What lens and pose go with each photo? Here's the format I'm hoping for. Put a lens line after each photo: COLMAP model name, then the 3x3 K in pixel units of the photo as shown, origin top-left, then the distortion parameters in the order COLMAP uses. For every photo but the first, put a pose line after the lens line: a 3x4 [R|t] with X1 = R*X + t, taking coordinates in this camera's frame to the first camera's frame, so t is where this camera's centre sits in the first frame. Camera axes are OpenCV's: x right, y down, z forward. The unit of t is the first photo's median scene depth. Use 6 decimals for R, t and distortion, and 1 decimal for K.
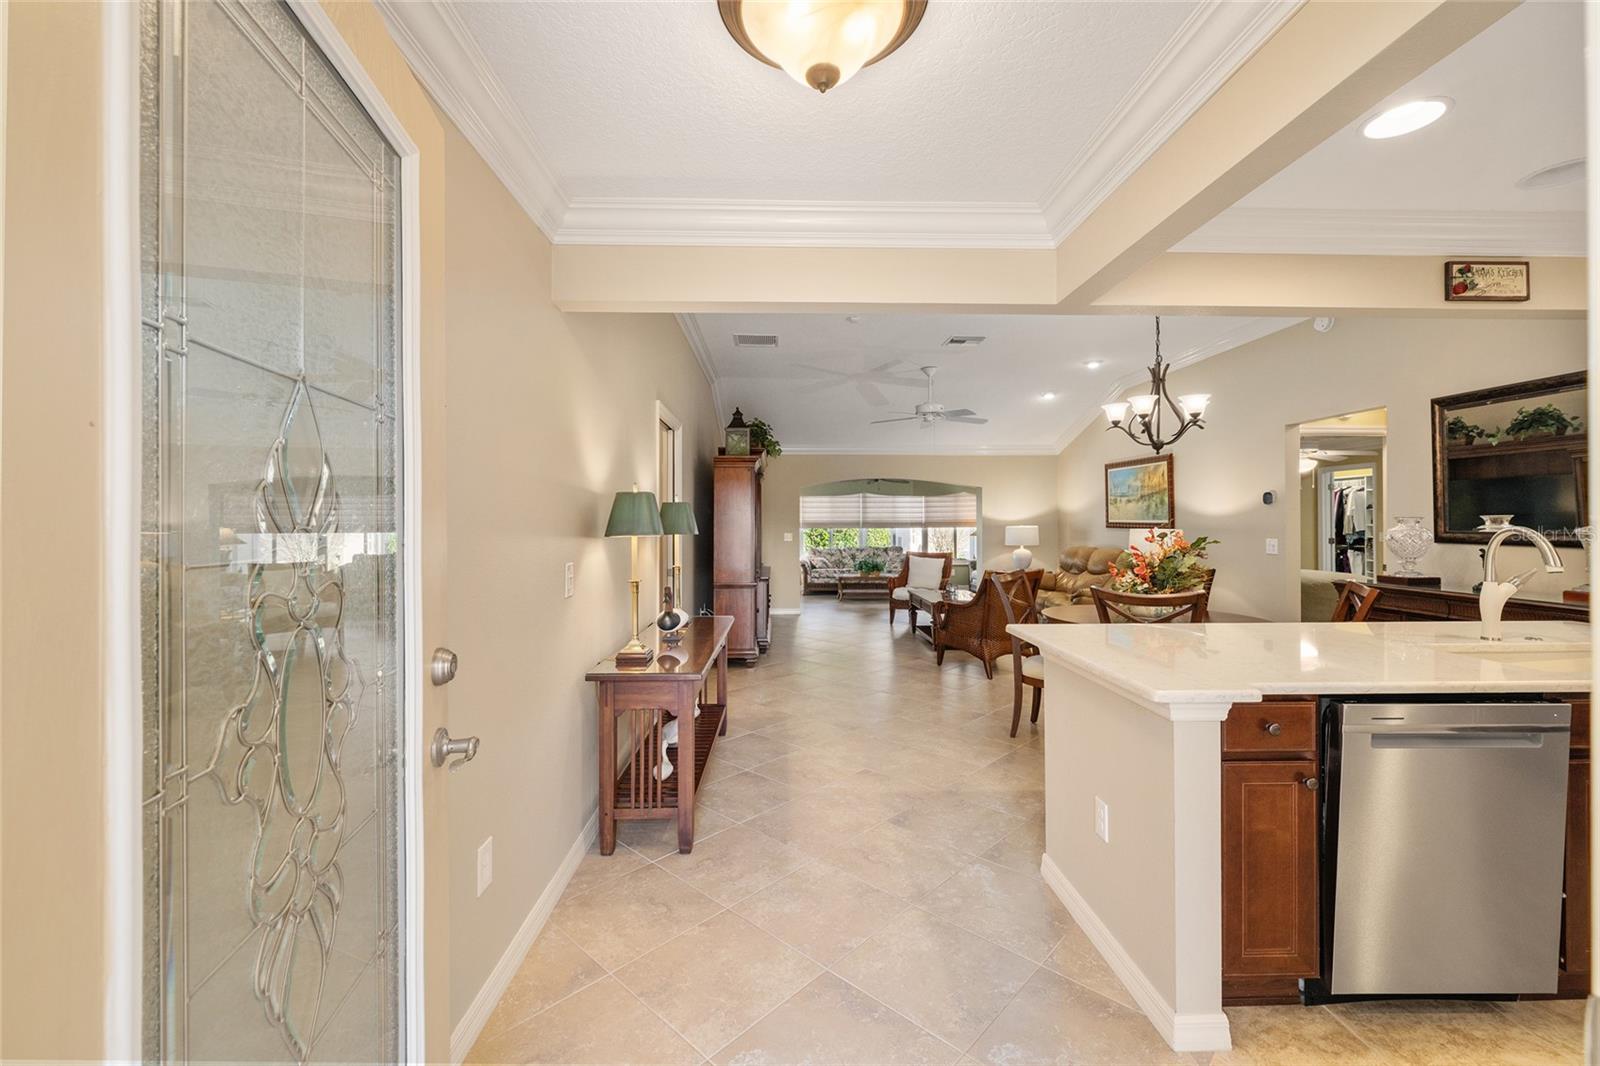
lens RADIAL K [[658.9, 0, 800.5], [0, 658.9, 522.9], [0, 0, 1]] dist [0.000283, 0.000098]
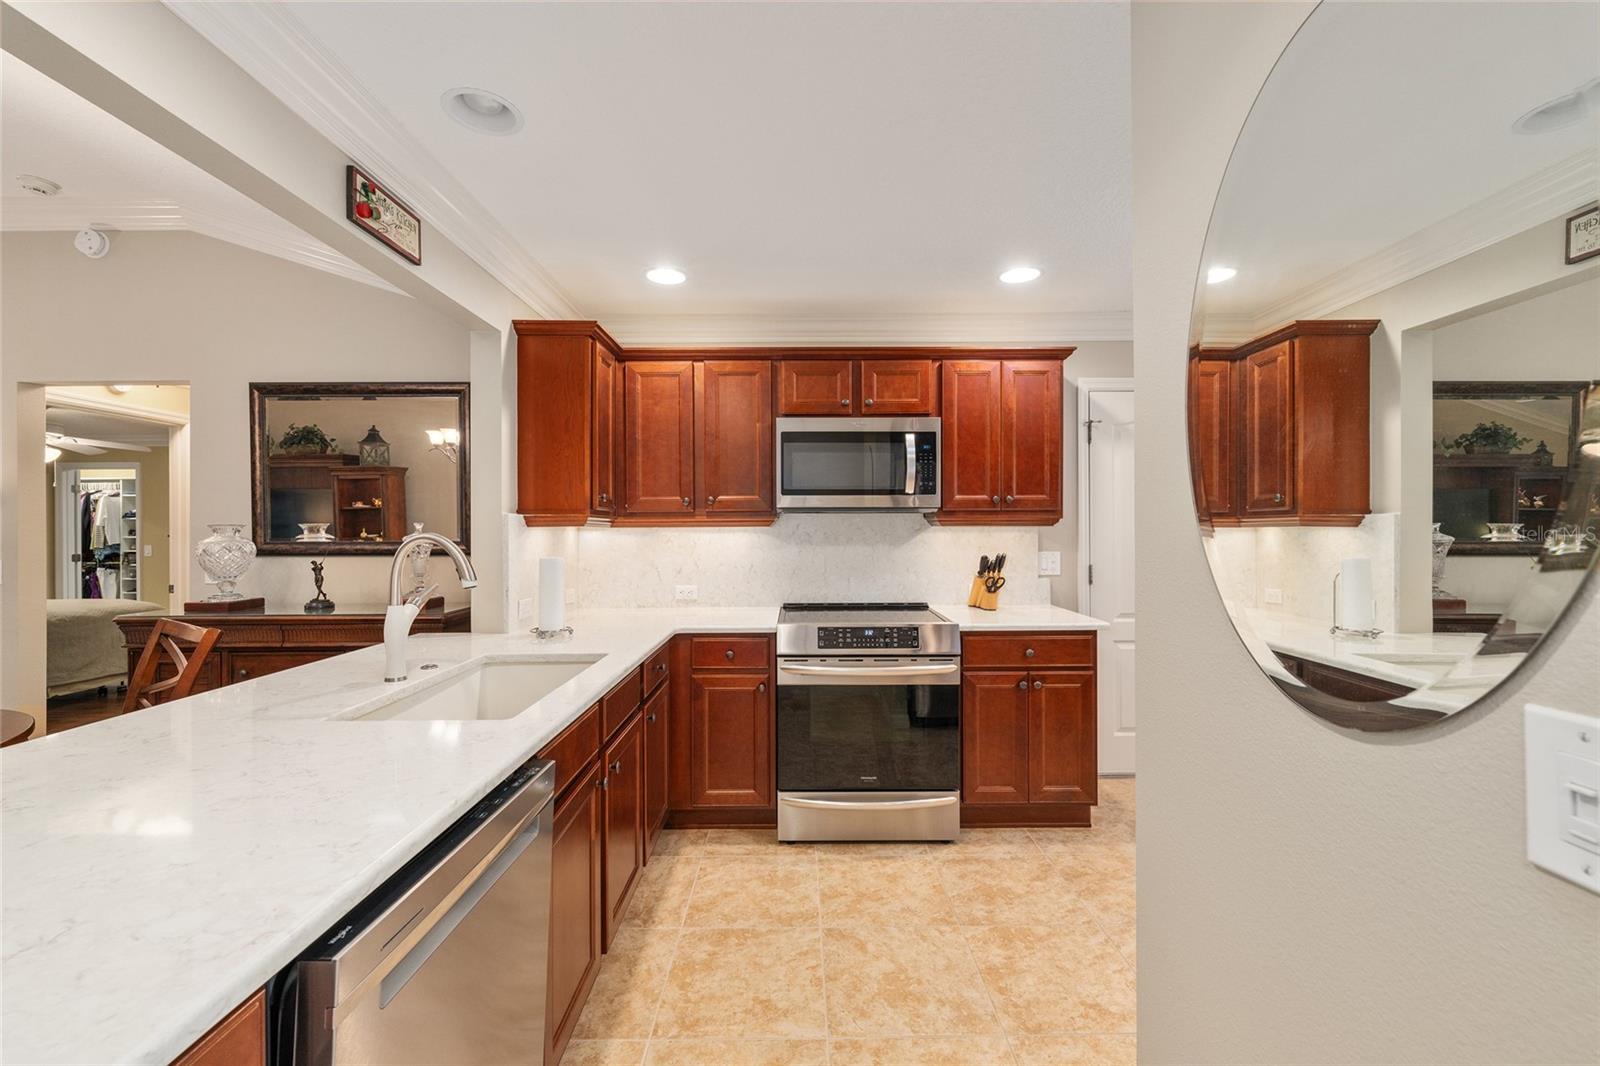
lens RADIAL K [[641.0, 0, 799.0], [0, 641.0, 525.0], [0, 0, 1]] dist [0.000123, 0.000087]
pose [[0.031929, 0.008608, 0.999453, 0.098465], [0.007264, 0.999935, -0.008844, 0.001751], [-0.999464, 0.007543, 0.031864, 0.159990]]
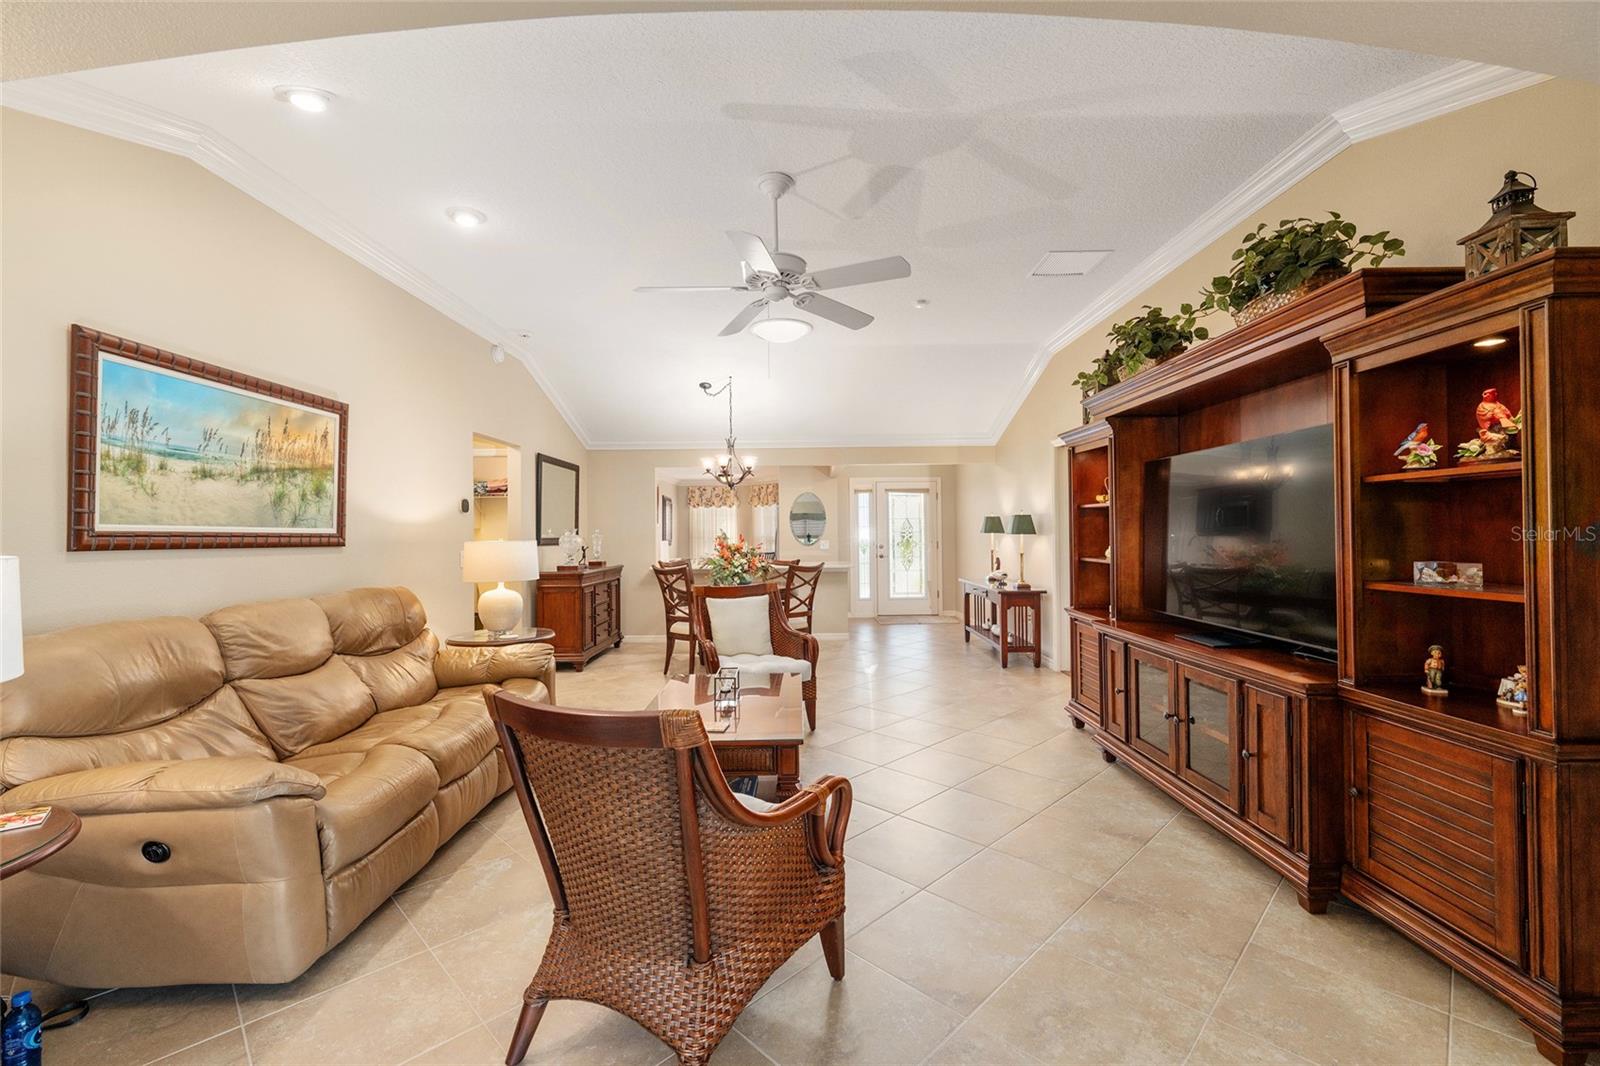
lens RADIAL K [[666.8, 0, 799.8], [0, 666.8, 529.6], [0, 0, 1]] dist [0.000330, 0.000087]
pose [[-0.999371, 0.013538, 0.032783, 0.165468], [0.013437, 0.999904, -0.003301, 0.003342], [-0.032825, -0.002858, -0.999457, 1.424904]]
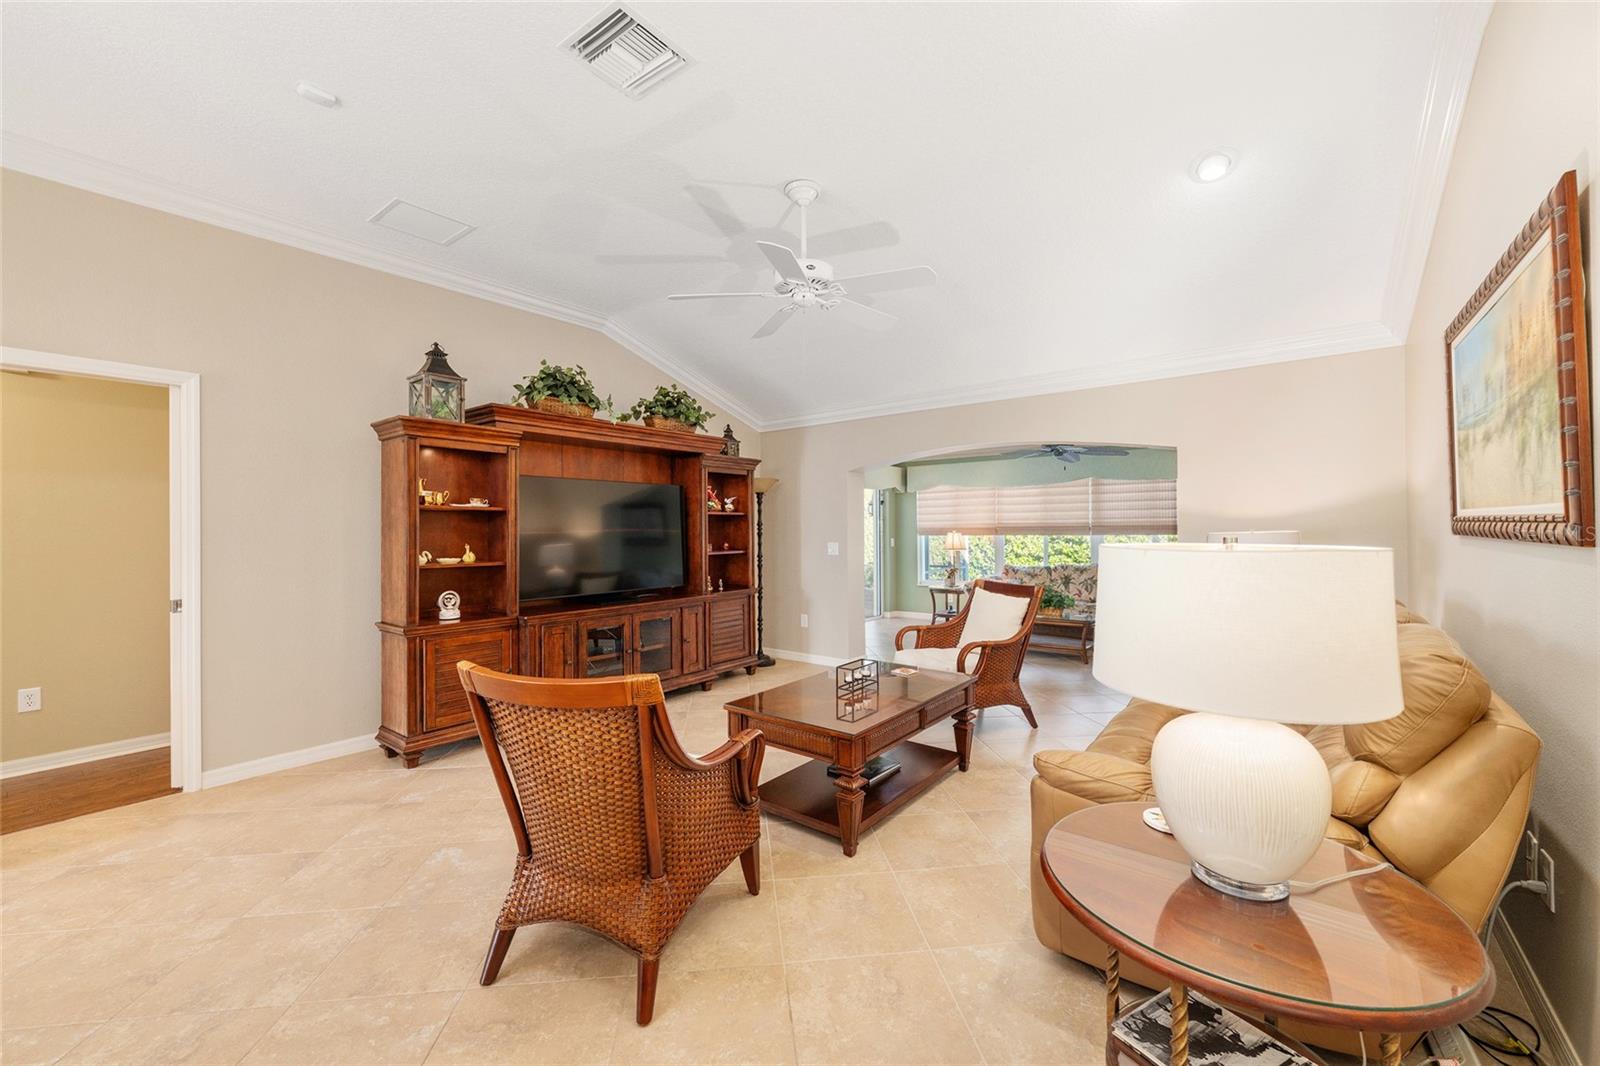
lens RADIAL K [[632.7, 0, 803.0], [0, 632.7, 526.7], [0, 0, 1]] dist [0.000513, -0.000008]
pose [[0.761999, -0.006338, -0.647547, 0.474540], [0.004319, 0.999980, -0.004705, 0.003708], [0.647564, 0.000789, 0.762011, 0.650463]]
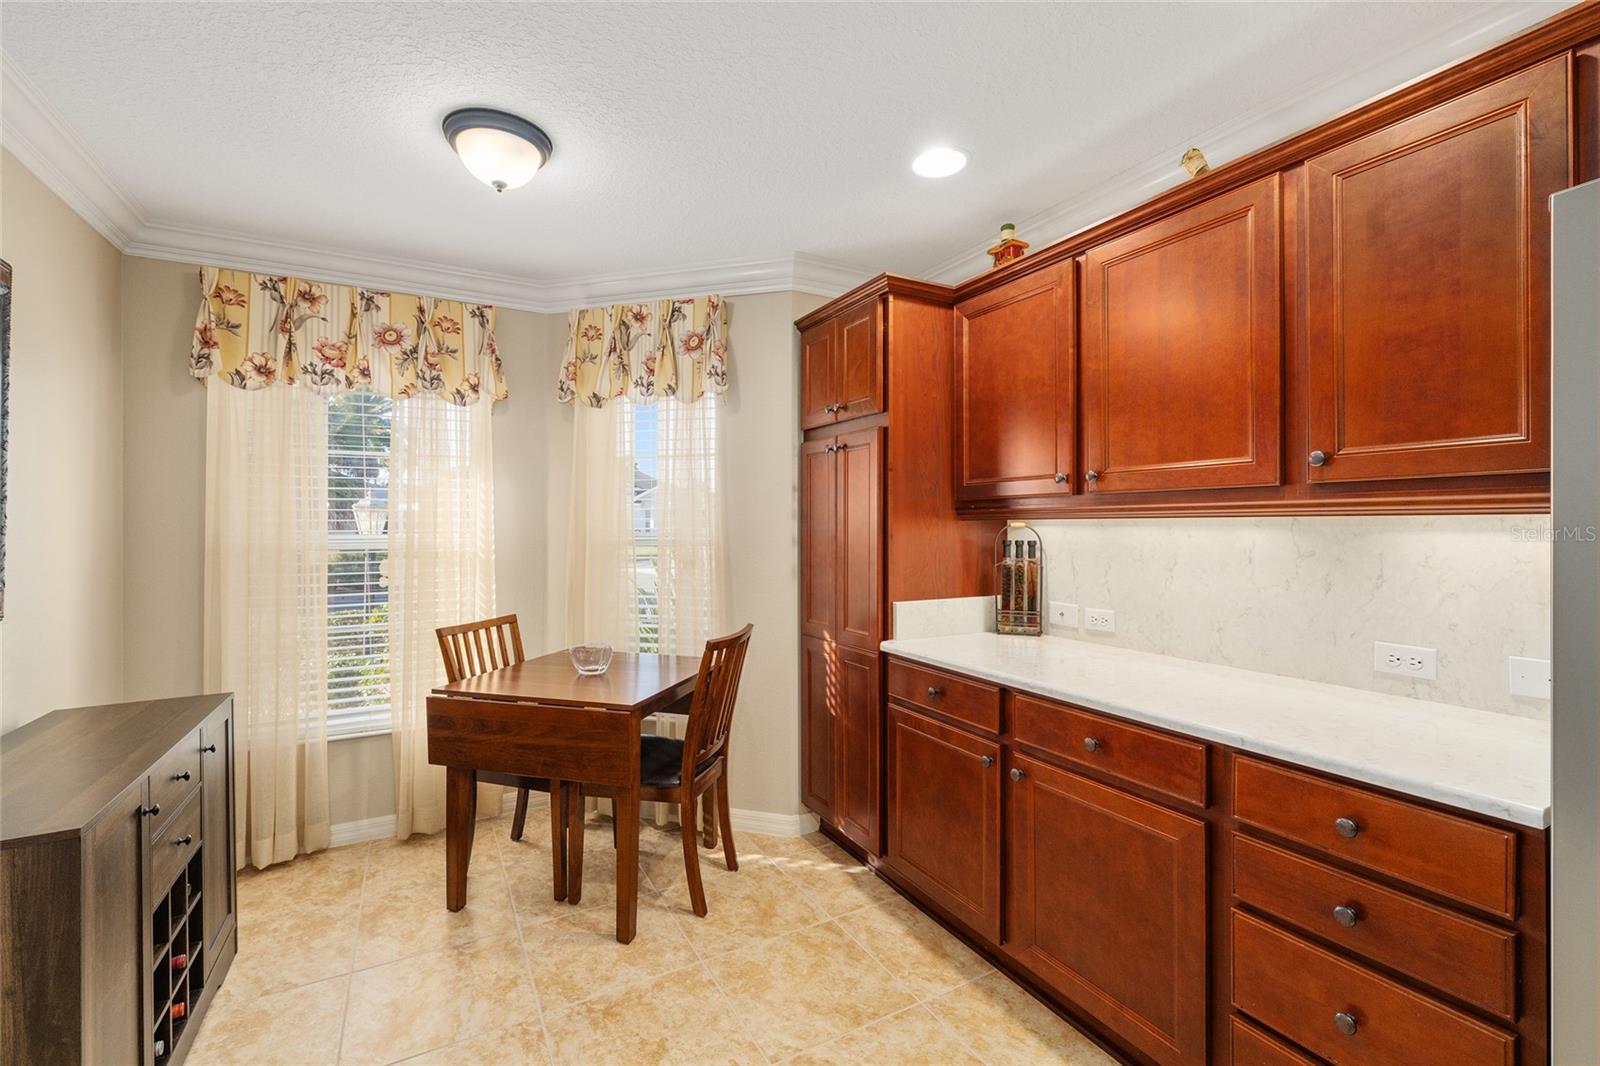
lens RADIAL K [[698.4, 0, 807.2], [0, 698.4, 525.1], [0, 0, 1]] dist [0.000876, -0.000588]
pose [[-0.891663, 0.007801, -0.452632, 0.428524], [0.006721, 0.999969, 0.003995, 0.002377], [0.452650, 0.000520, -0.891688, -0.004645]]
